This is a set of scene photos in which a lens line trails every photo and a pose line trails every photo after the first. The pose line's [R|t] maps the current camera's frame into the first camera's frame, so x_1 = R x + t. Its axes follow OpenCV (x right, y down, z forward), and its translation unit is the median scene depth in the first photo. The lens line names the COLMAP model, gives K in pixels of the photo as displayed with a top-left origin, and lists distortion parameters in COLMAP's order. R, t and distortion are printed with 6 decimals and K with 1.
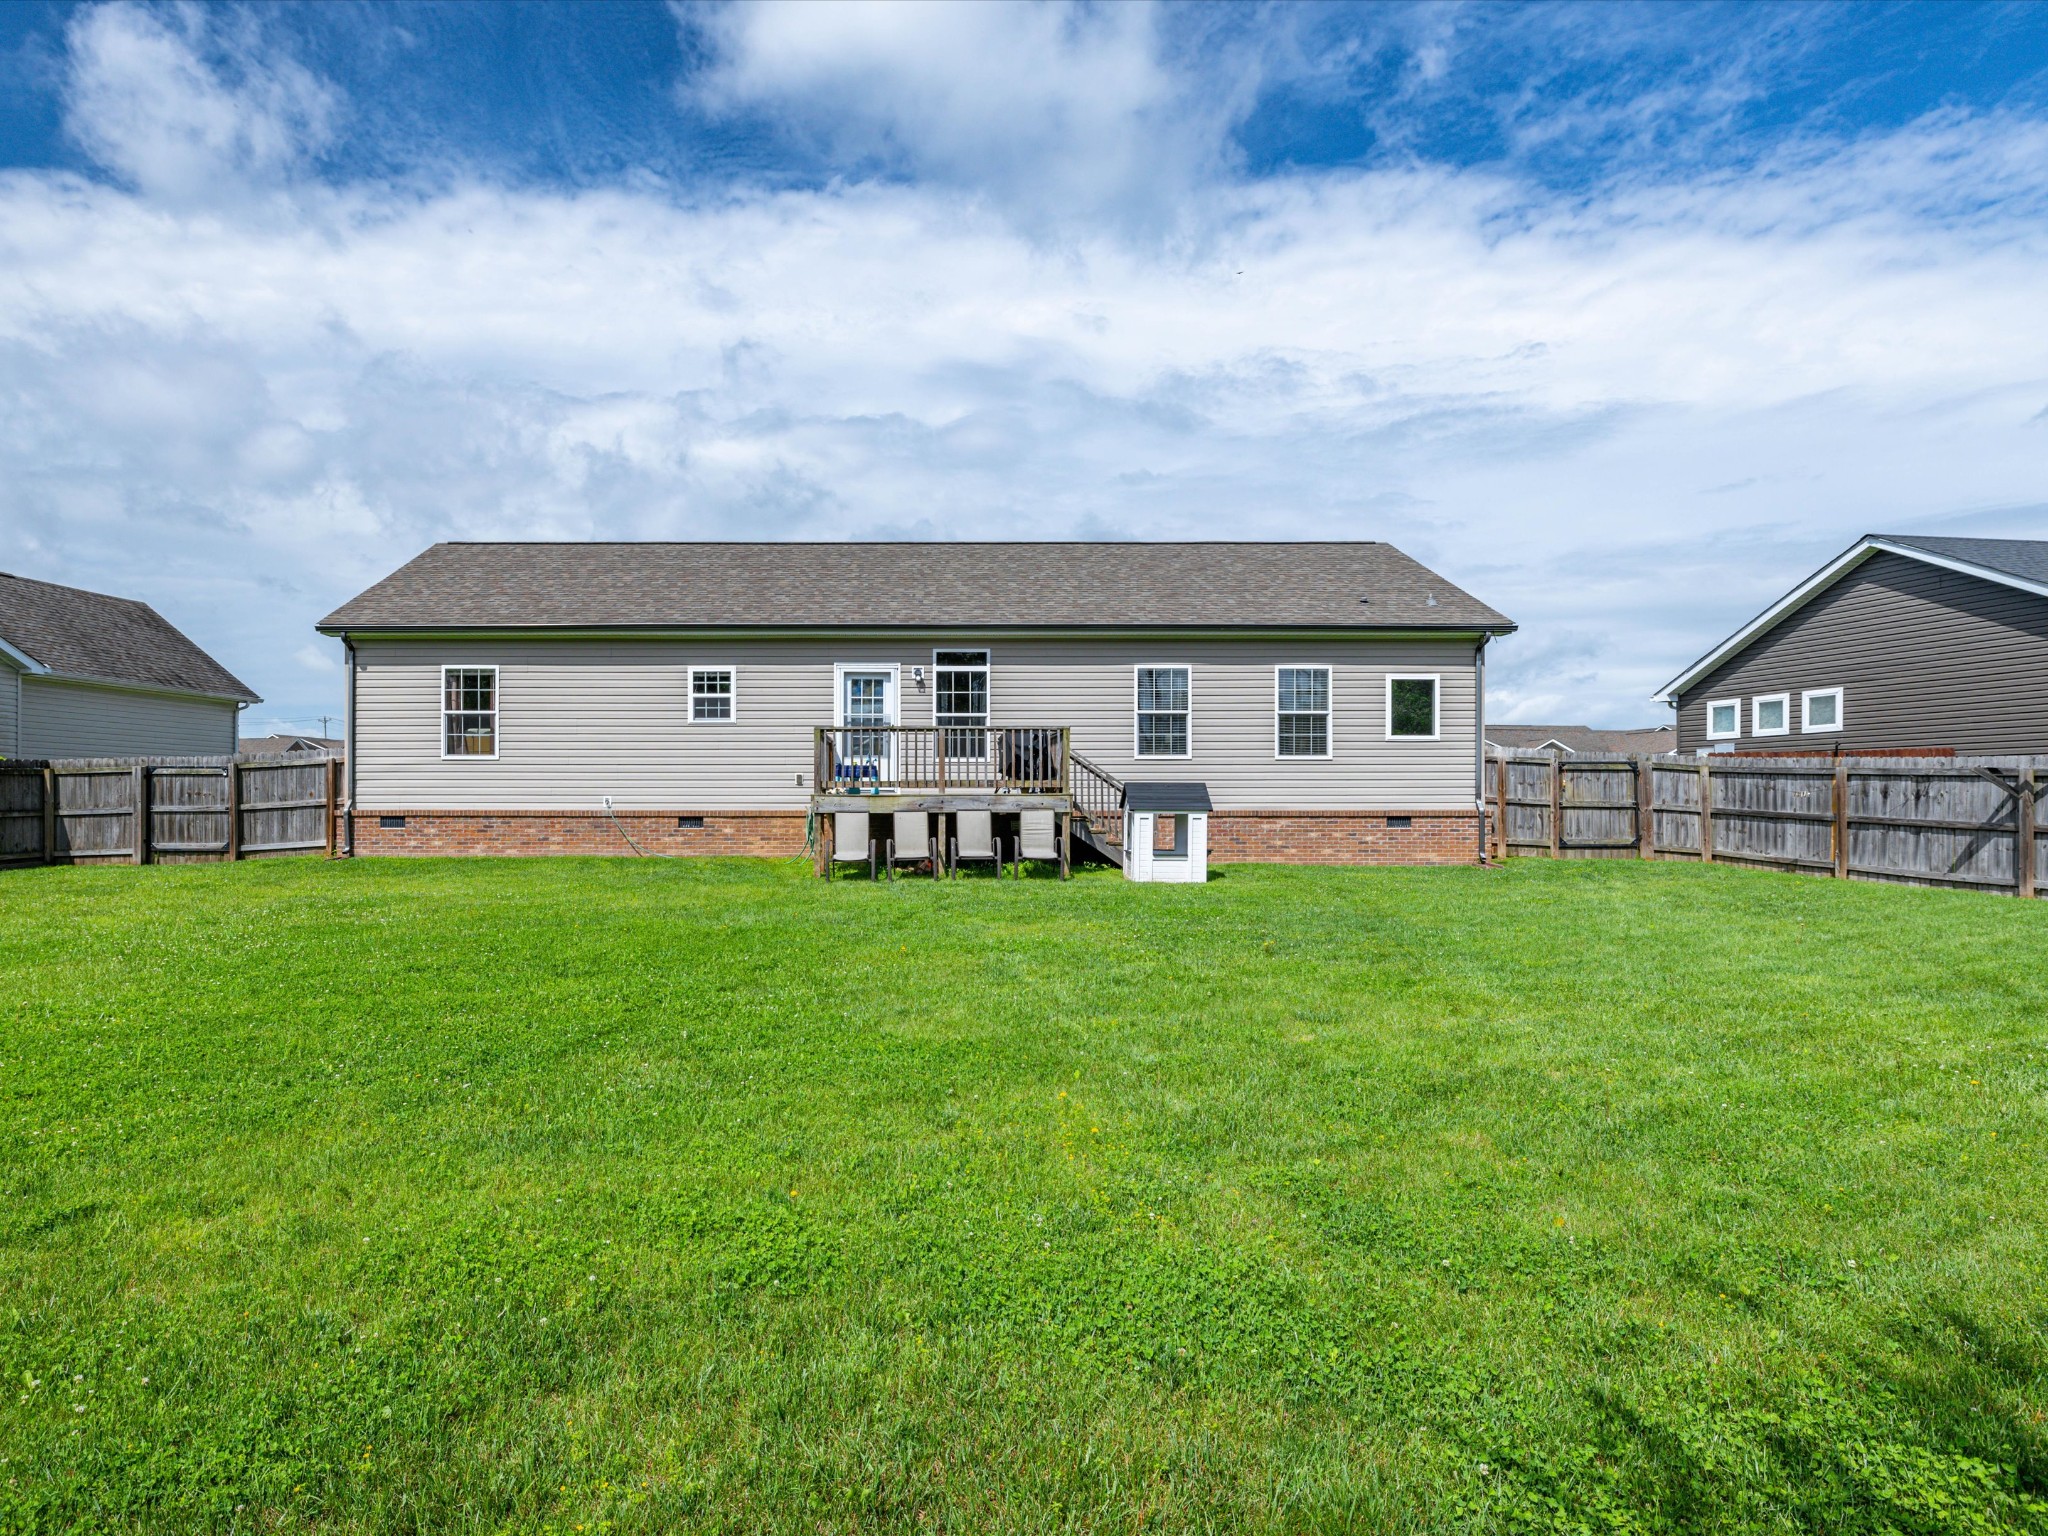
lens RADIAL K [[1490.3, 0, 1010.0], [0, 1490.3, 780.7], [0, 0, 1]] dist [-0.008510, 0.001341]
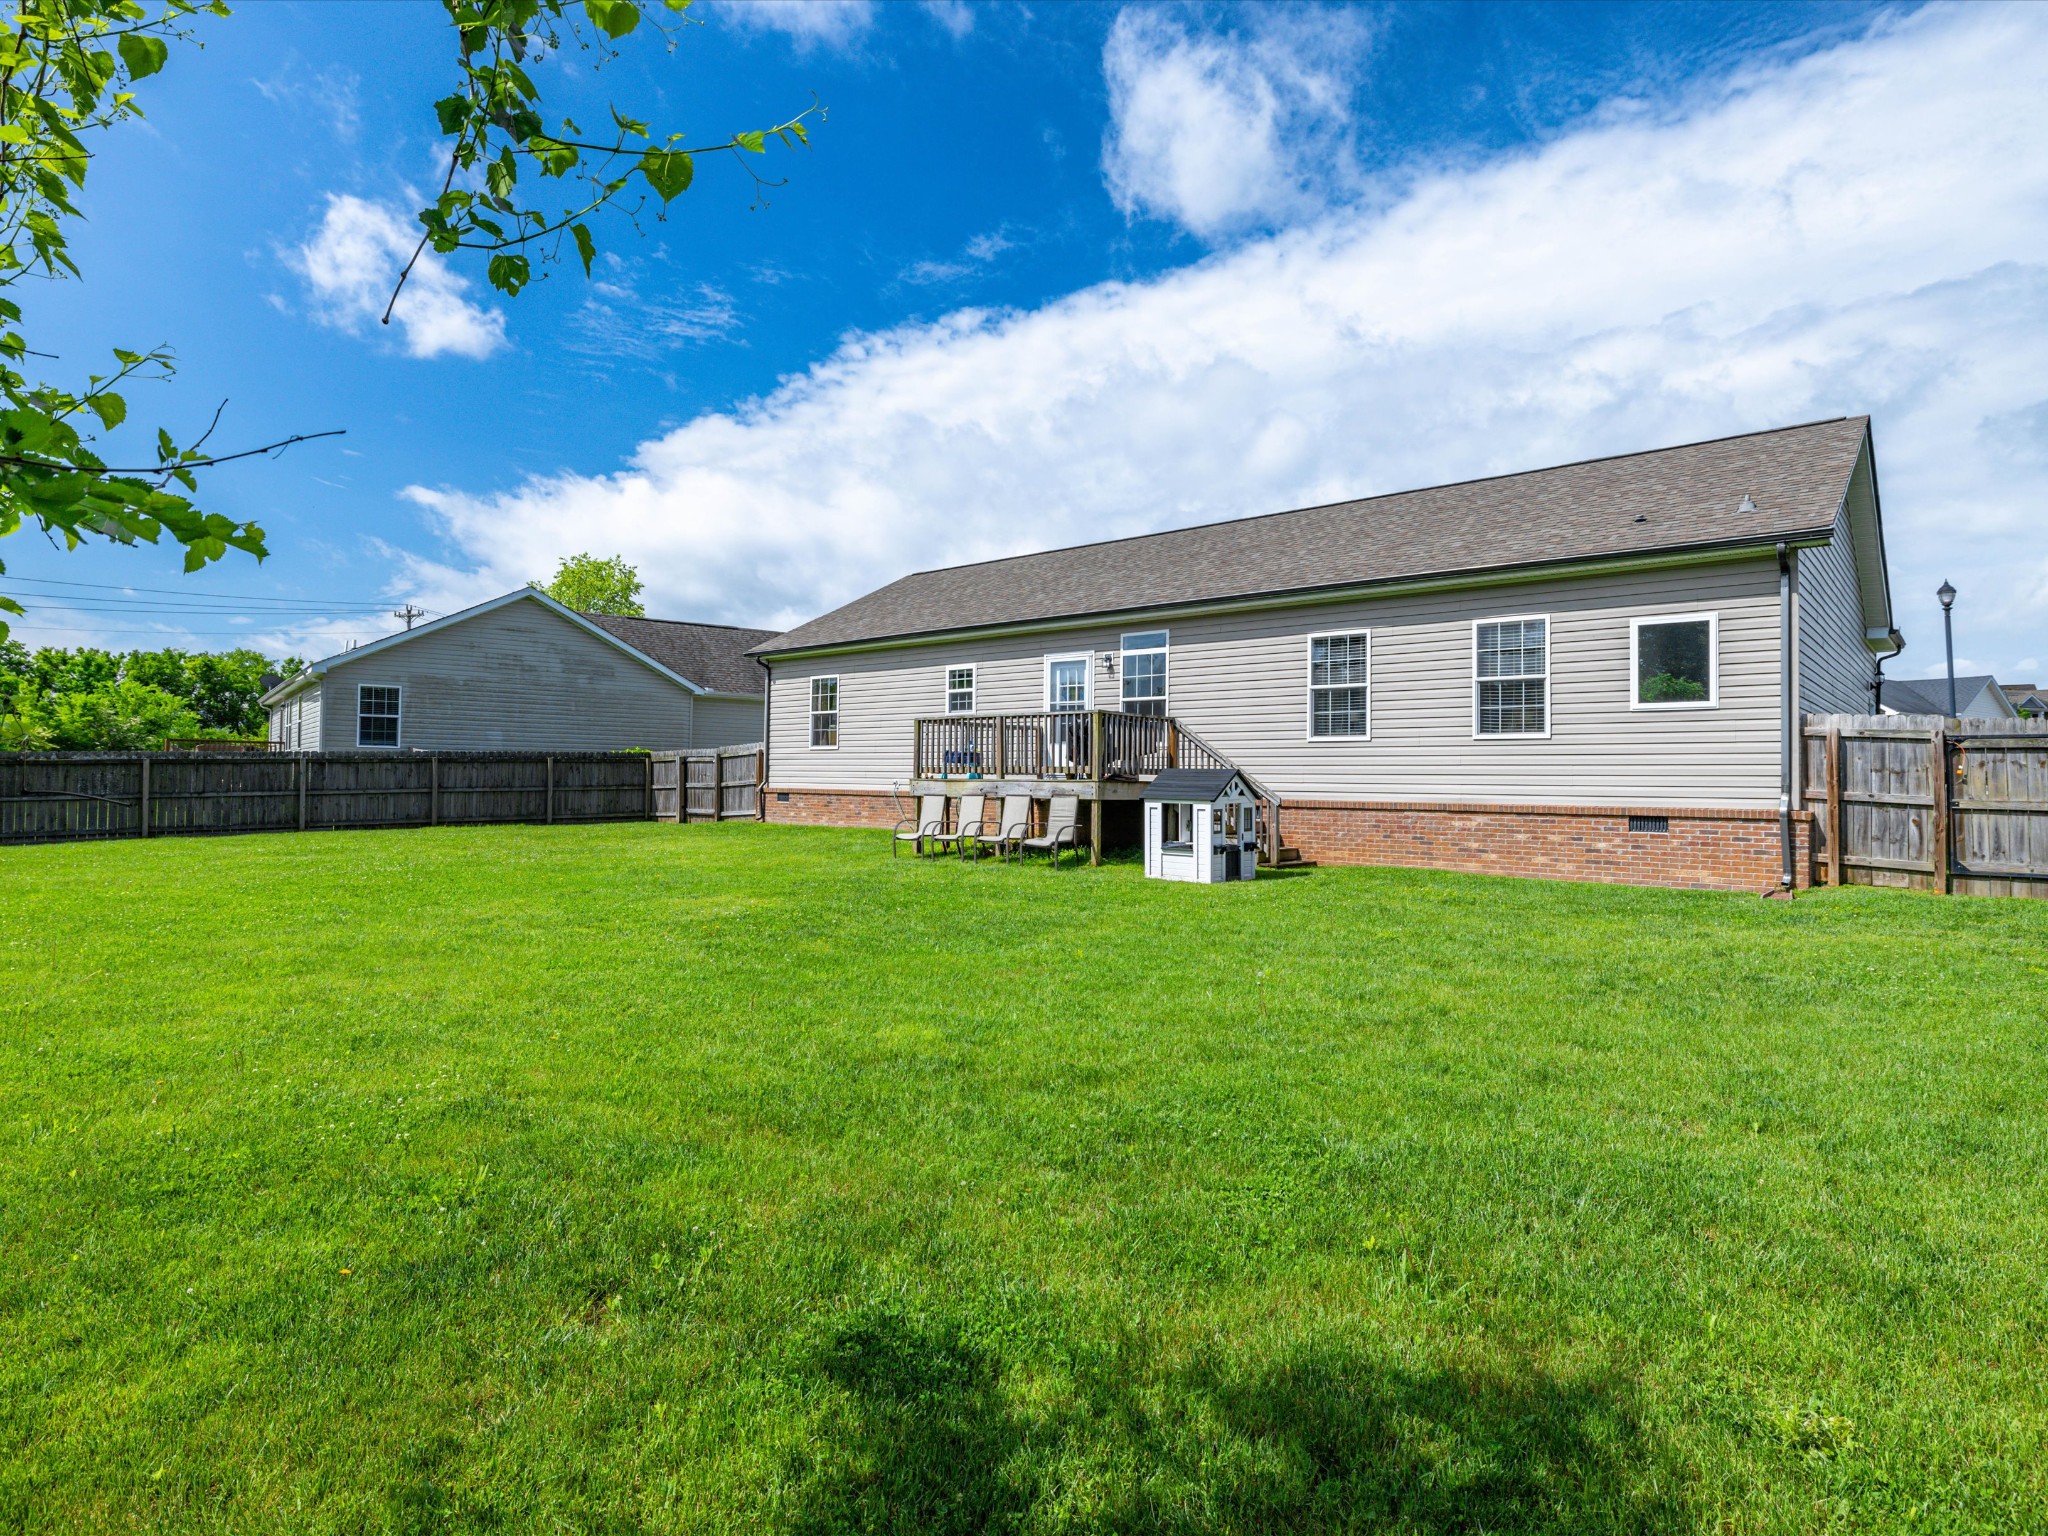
lens RADIAL K [[1490.3, 0, 1010.0], [0, 1490.3, 780.7], [0, 0, 1]] dist [-0.008510, 0.001341]
pose [[0.580183, 0.010203, -0.814423, 0.673528], [0.005308, 0.999853, 0.016308, -0.006602], [0.814469, -0.013785, 0.580043, 0.340242]]
